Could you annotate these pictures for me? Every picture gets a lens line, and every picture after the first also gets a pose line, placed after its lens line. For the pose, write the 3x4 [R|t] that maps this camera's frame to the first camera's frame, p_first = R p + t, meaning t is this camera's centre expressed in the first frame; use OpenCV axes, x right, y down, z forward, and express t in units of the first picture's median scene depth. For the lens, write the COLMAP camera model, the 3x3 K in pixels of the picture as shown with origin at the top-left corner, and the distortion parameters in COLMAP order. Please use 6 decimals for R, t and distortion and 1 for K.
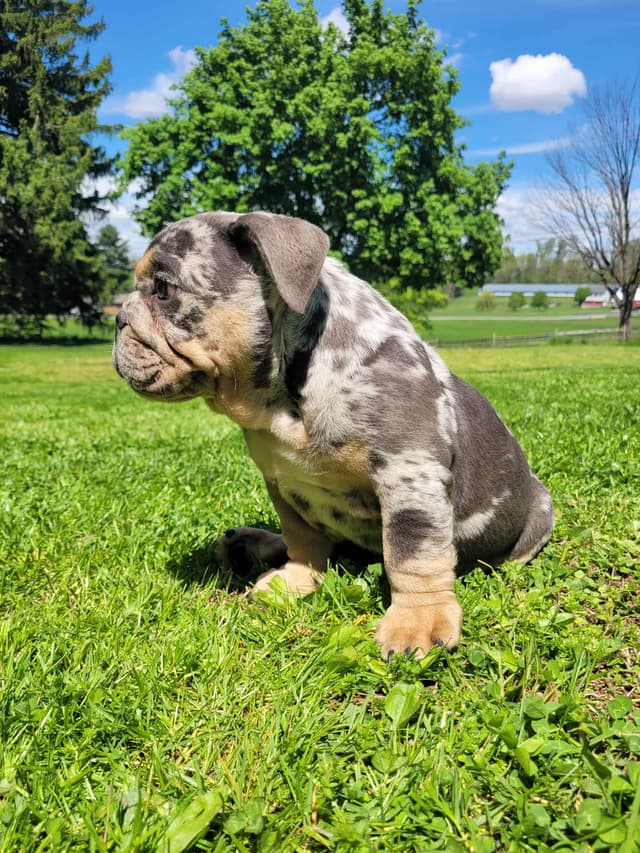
lens RADIAL K [[645.8, 0, 315.3], [0, 645.8, 420.6], [0, 0, 1]] dist [0.015161, -0.027367]
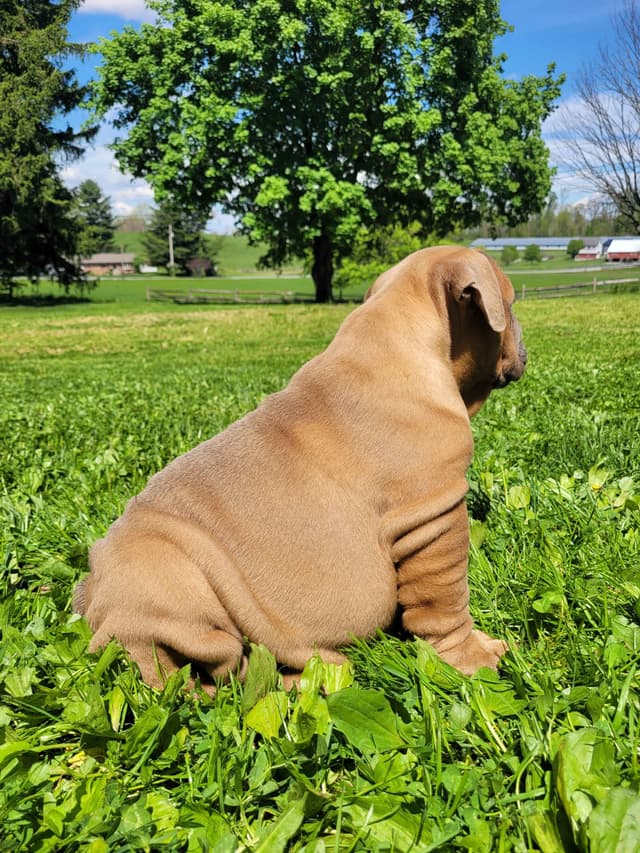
lens RADIAL K [[645.8, 0, 324.1], [0, 645.8, 416.2], [0, 0, 1]] dist [0.015161, -0.027367]
pose [[0.999444, -0.021833, 0.025204, -0.035711], [0.020384, 0.998201, 0.056377, -0.011888], [-0.026390, -0.055832, 0.998091, 0.146251]]
